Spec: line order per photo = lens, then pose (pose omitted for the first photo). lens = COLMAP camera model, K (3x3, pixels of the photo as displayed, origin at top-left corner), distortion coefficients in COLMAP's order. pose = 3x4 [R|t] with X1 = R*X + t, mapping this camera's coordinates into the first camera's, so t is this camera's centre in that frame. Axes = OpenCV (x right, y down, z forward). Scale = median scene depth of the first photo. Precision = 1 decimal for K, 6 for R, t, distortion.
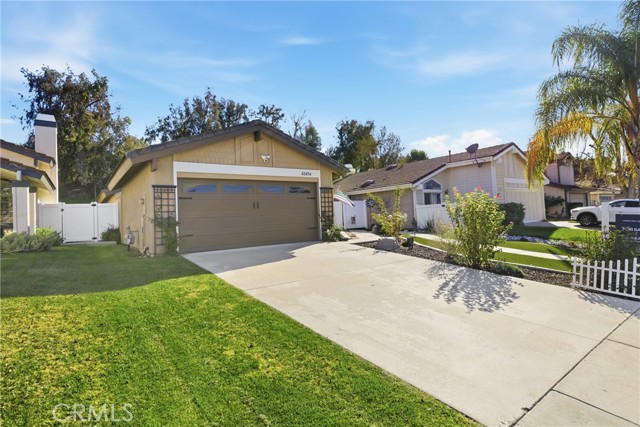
lens RADIAL K [[325.2, 0, 320.0], [0, 325.2, 201.3], [0, 0, 1]] dist [-0.013526, -0.000528]
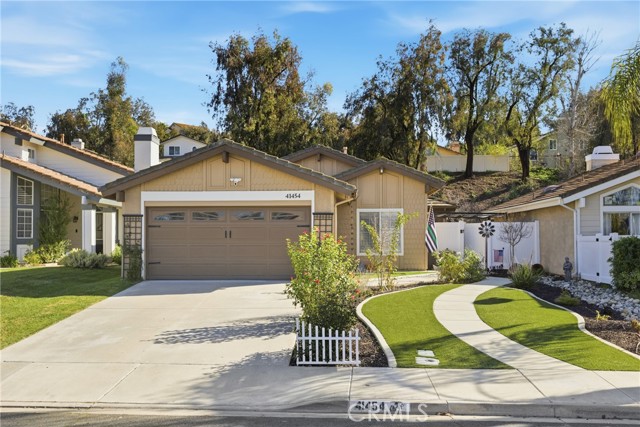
lens RADIAL K [[633.7, 0, 320.0], [0, 633.7, 213.5], [0, 0, 1]] dist [0.000953, -0.010273]
pose [[0.760910, 0.018814, -0.648585, 0.994756], [-0.001670, 0.999633, 0.027037, -0.081651], [0.648856, -0.019490, 0.760662, -0.139188]]
